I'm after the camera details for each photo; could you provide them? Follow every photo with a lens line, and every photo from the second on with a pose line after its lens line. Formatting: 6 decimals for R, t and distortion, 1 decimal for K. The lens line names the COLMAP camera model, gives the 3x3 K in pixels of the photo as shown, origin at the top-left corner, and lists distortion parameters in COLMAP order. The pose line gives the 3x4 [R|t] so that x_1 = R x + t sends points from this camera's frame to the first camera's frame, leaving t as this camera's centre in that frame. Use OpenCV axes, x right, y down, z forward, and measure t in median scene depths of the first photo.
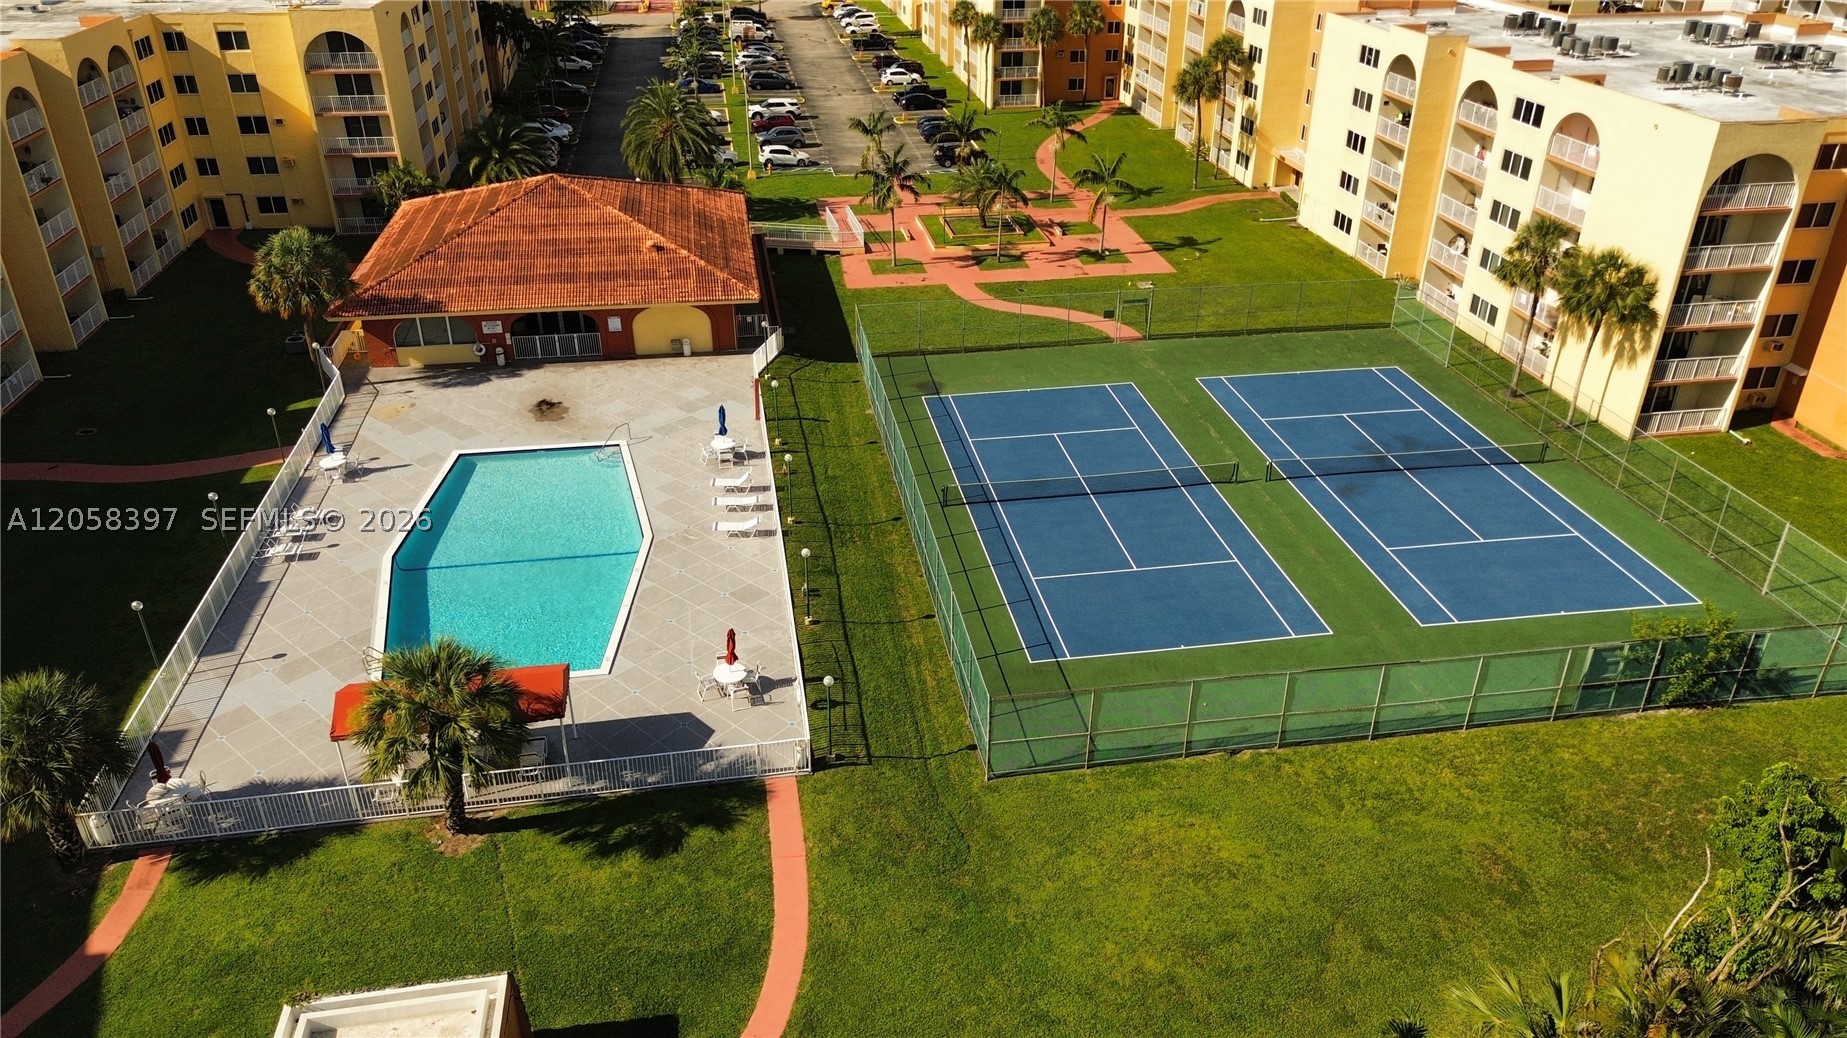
lens RADIAL K [[1311.5, 0, 929.2], [0, 1311.5, 517.1], [0, 0, 1]] dist [0.069844, -0.061019]
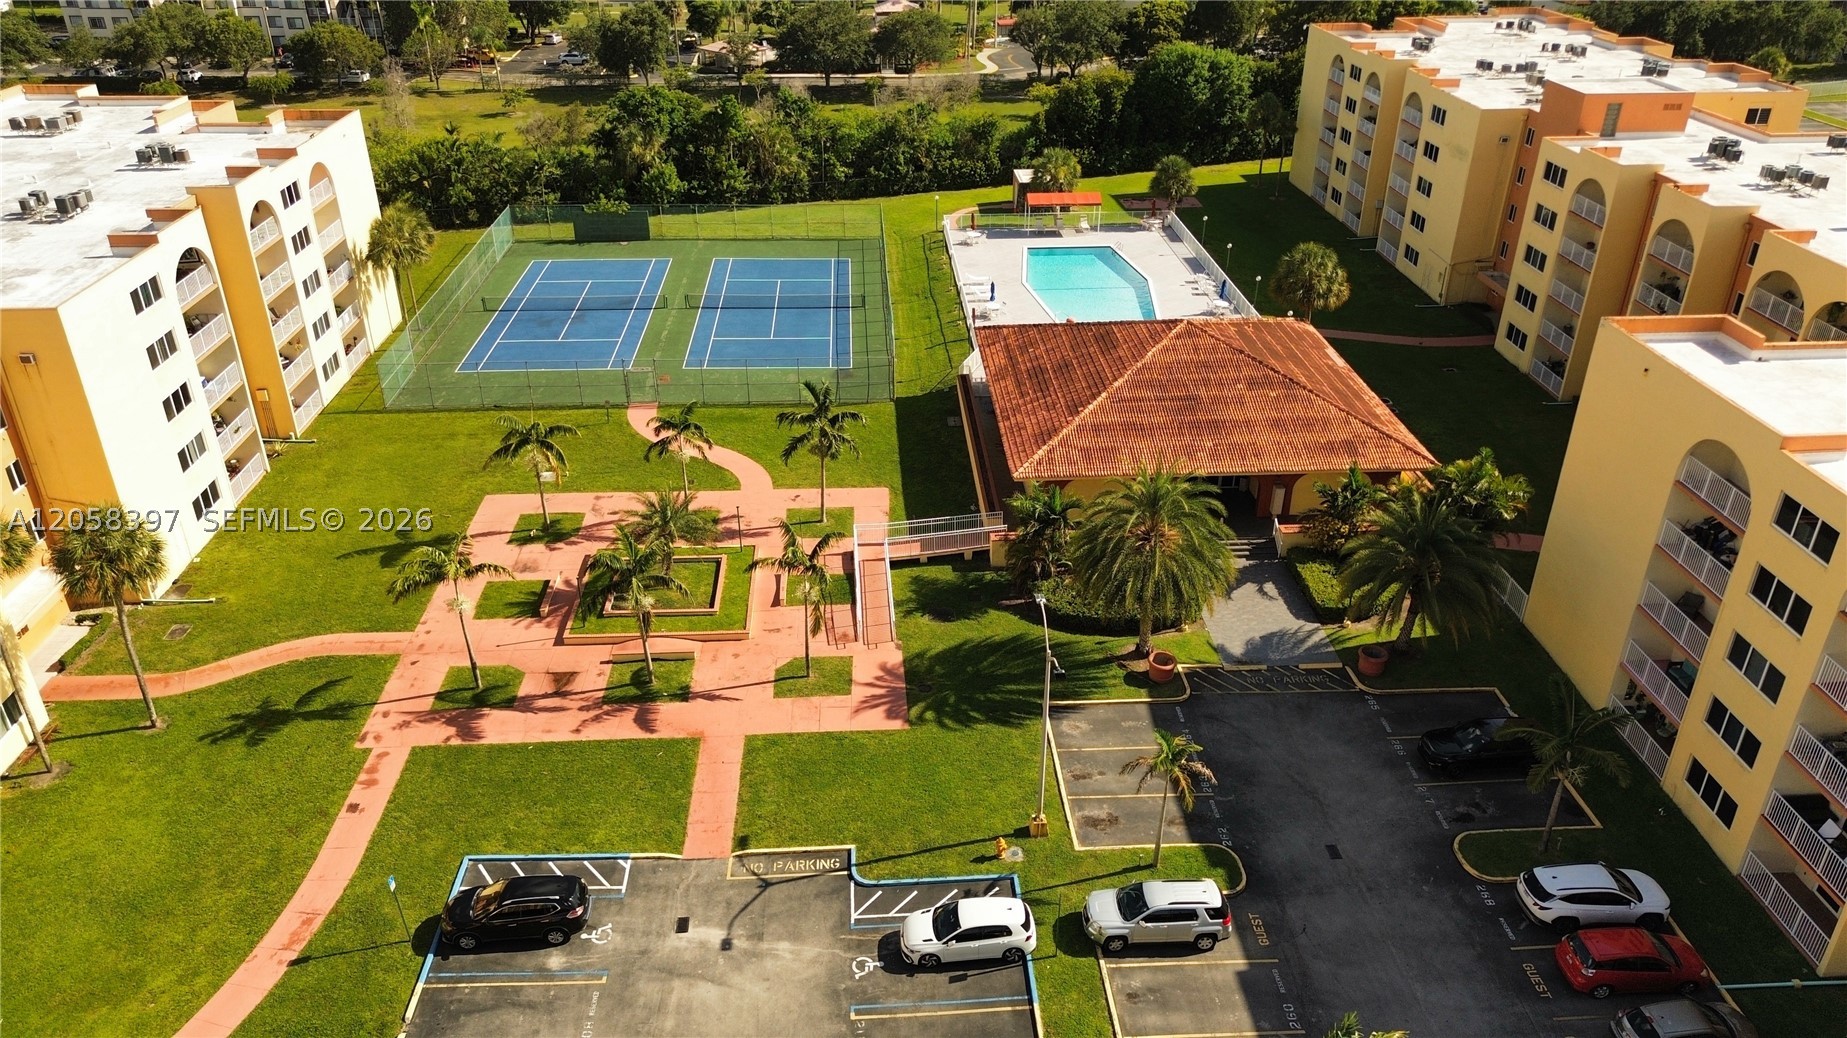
lens RADIAL K [[1311.5, 0, 929.2], [0, 1311.5, 517.1], [0, 0, 1]] dist [0.069844, -0.061019]
pose [[-0.994212, -0.059900, 0.089193, -0.204979], [0.040836, 0.557184, 0.829384, -1.071583], [-0.099377, 0.828226, -0.551513, 1.808841]]
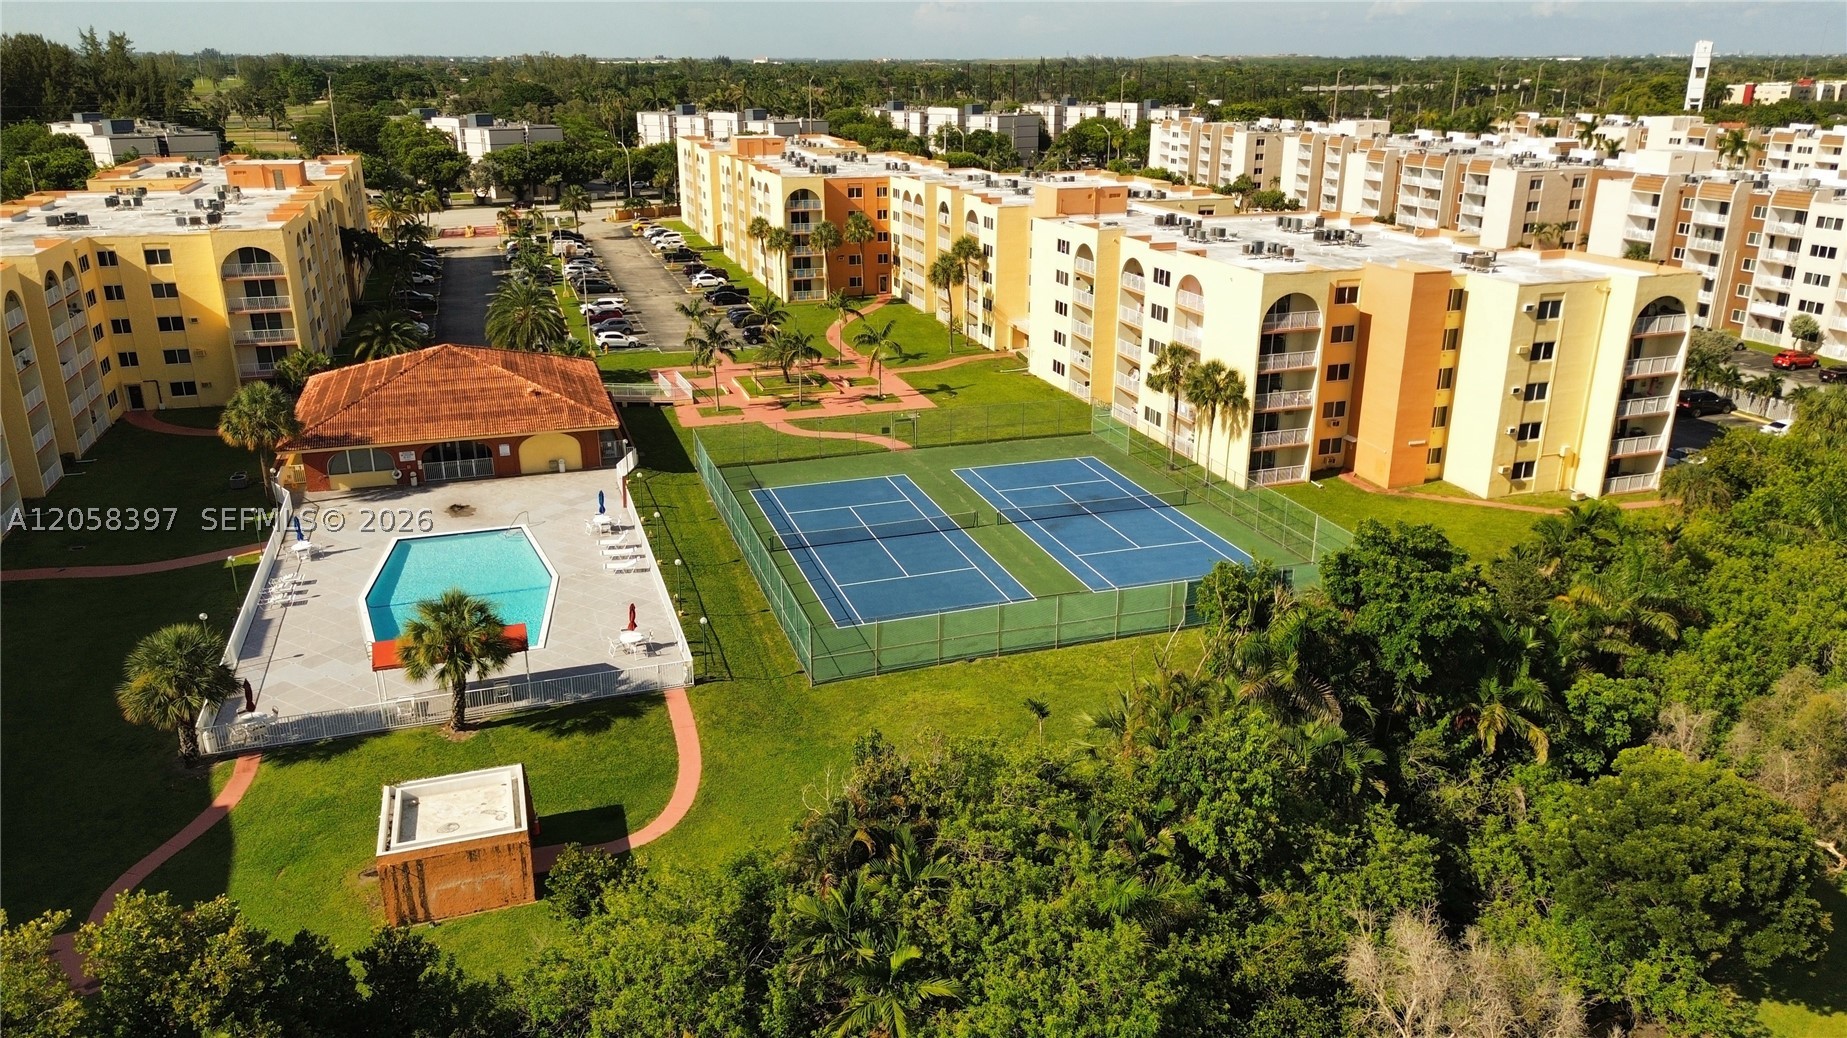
lens RADIAL K [[1311.5, 0, 929.2], [0, 1311.5, 517.1], [0, 0, 1]] dist [0.069844, -0.061019]
pose [[0.987953, -0.055275, 0.144544, -0.017750], [0.077142, 0.985618, -0.150354, 0.146615], [-0.134154, 0.159693, 0.978008, -0.317005]]
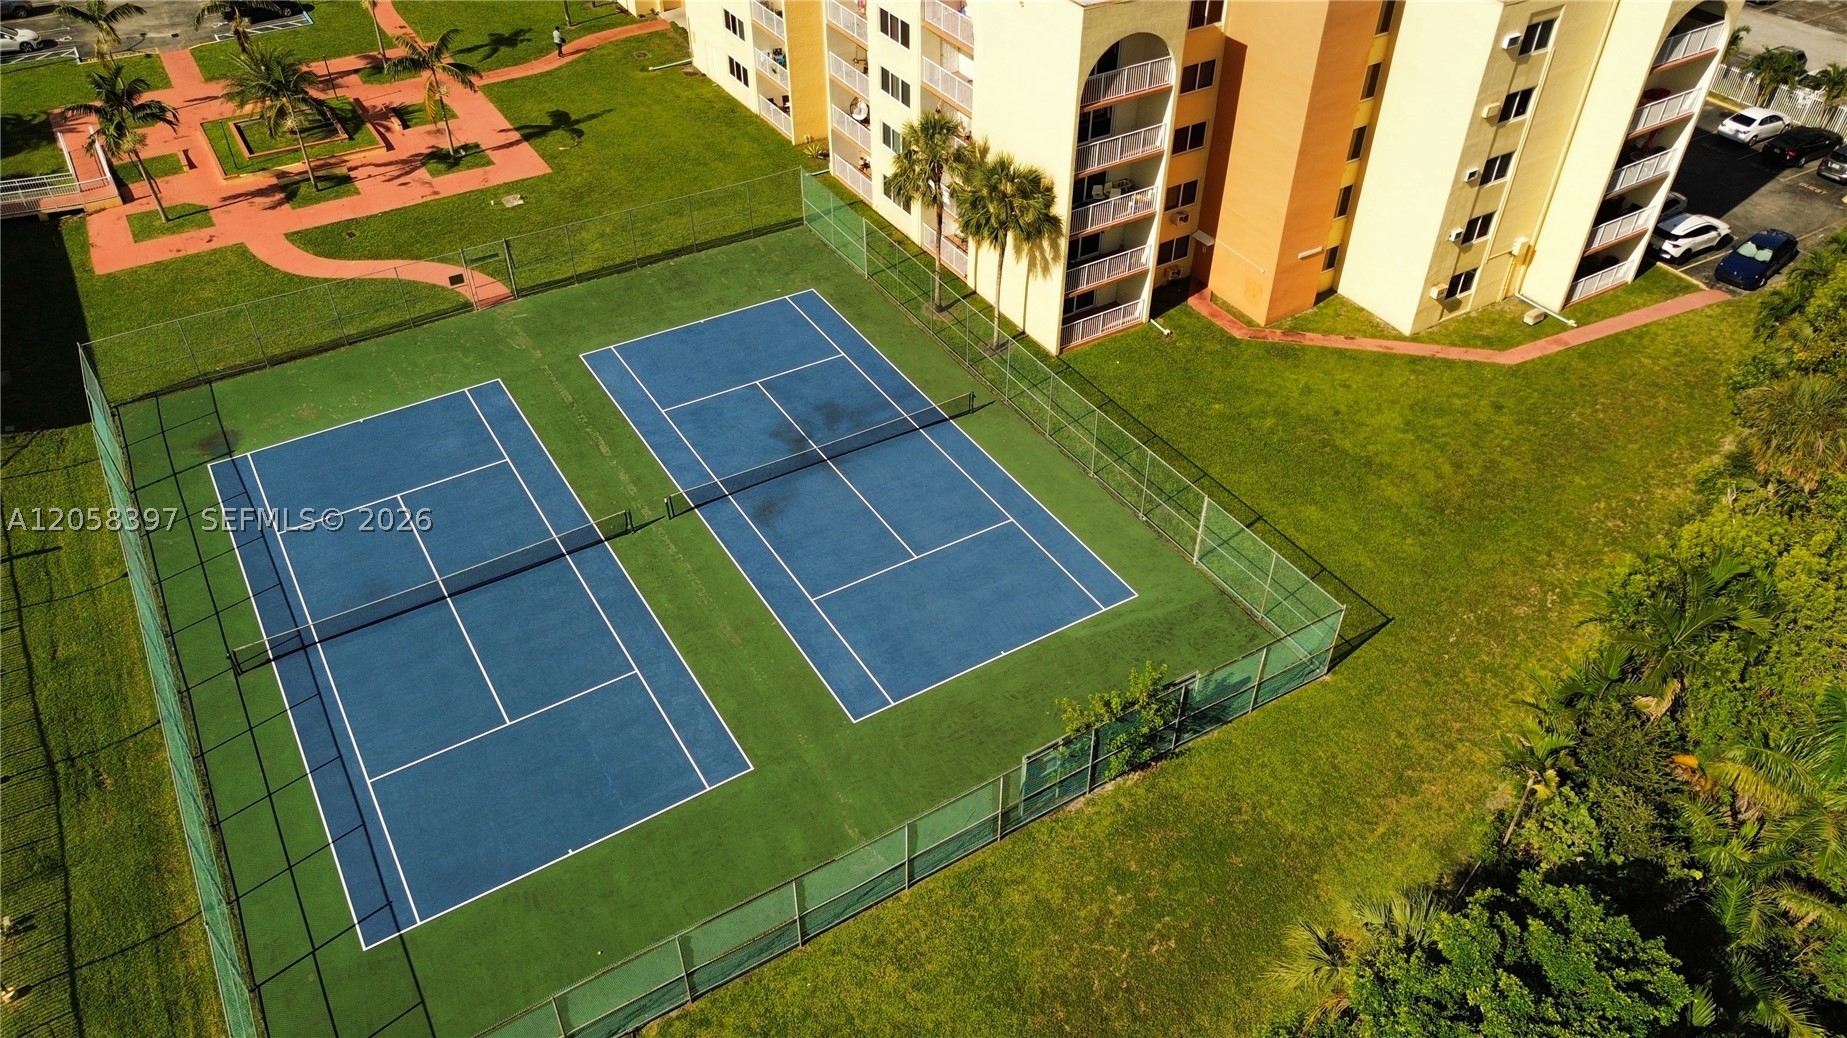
lens RADIAL K [[1311.5, 0, 929.2], [0, 1311.5, 517.1], [0, 0, 1]] dist [0.069844, -0.061019]
pose [[0.926479, -0.243328, 0.287104, 0.146788], [0.179405, 0.956164, 0.231439, -0.162122], [-0.330834, -0.162915, 0.929520, 0.159393]]
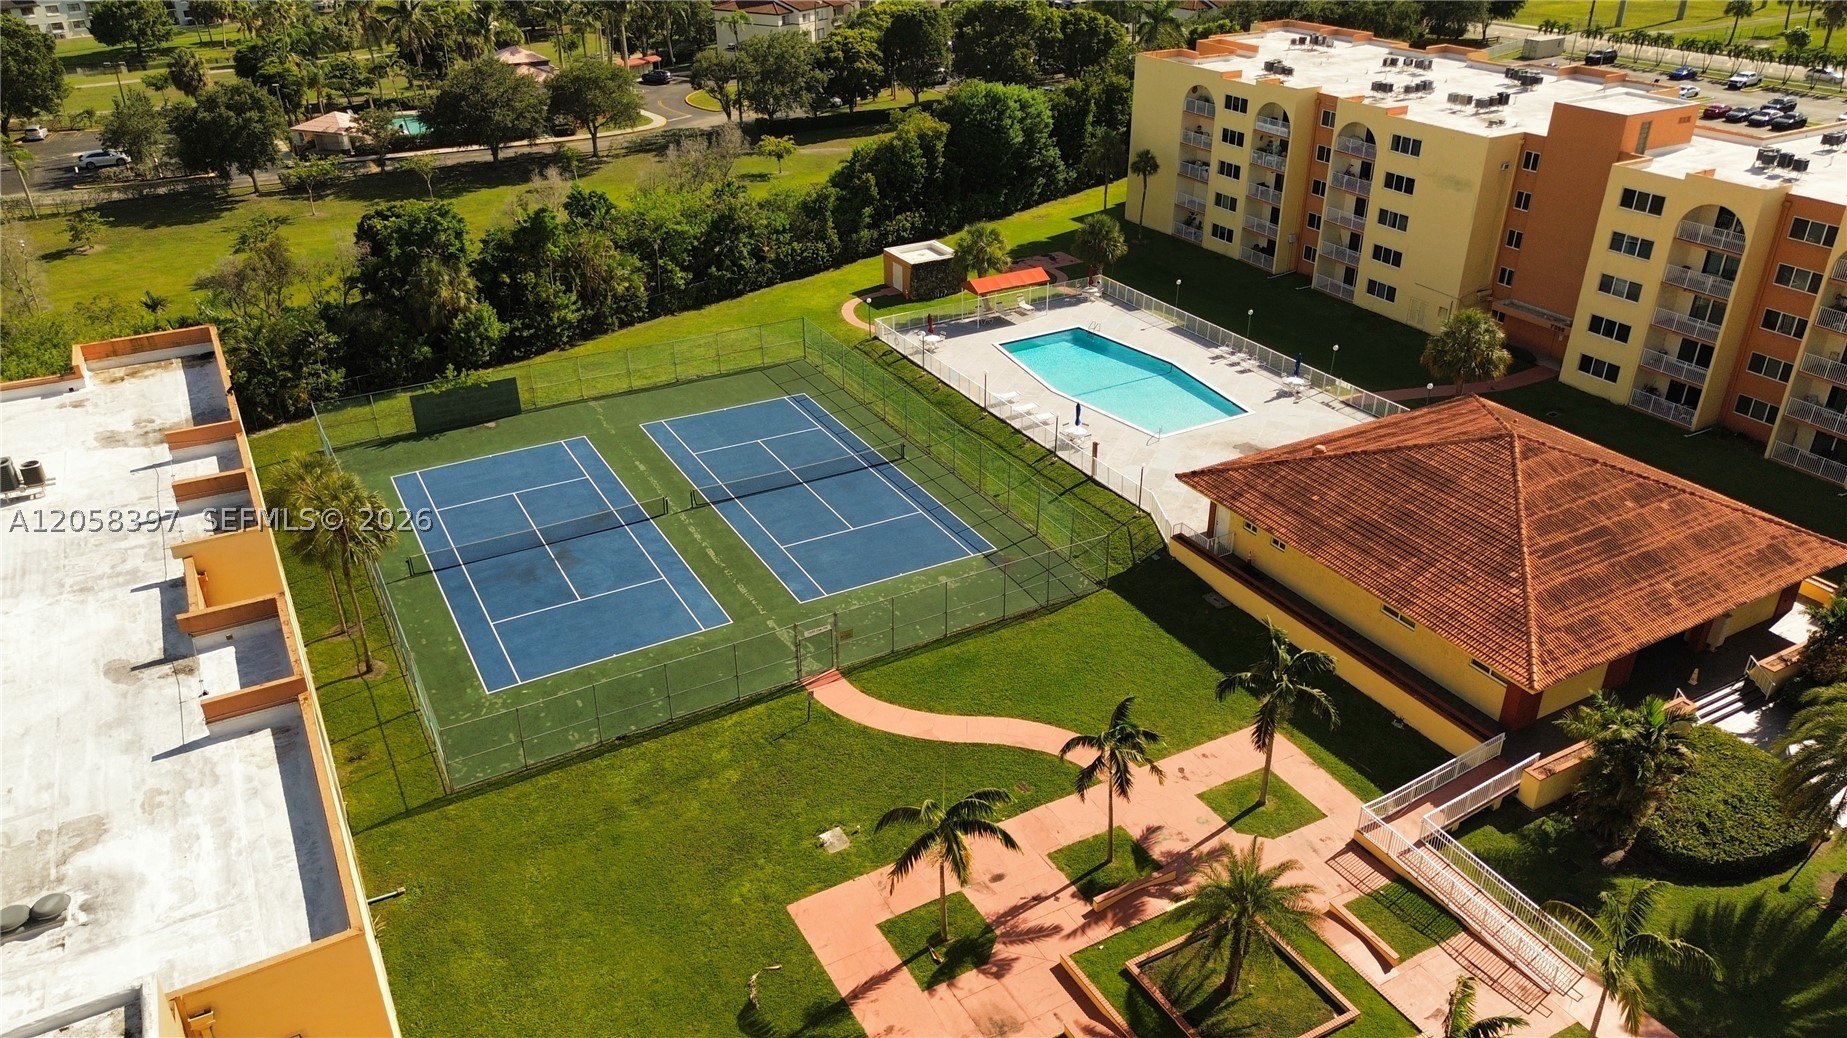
lens RADIAL K [[1311.5, 0, 929.2], [0, 1311.5, 517.1], [0, 0, 1]] dist [0.069844, -0.061019]
pose [[-0.941041, 0.155573, -0.300397, 0.338579], [-0.161400, 0.573927, 0.802844, -0.895040], [0.297307, 0.803993, -0.514979, 1.462769]]
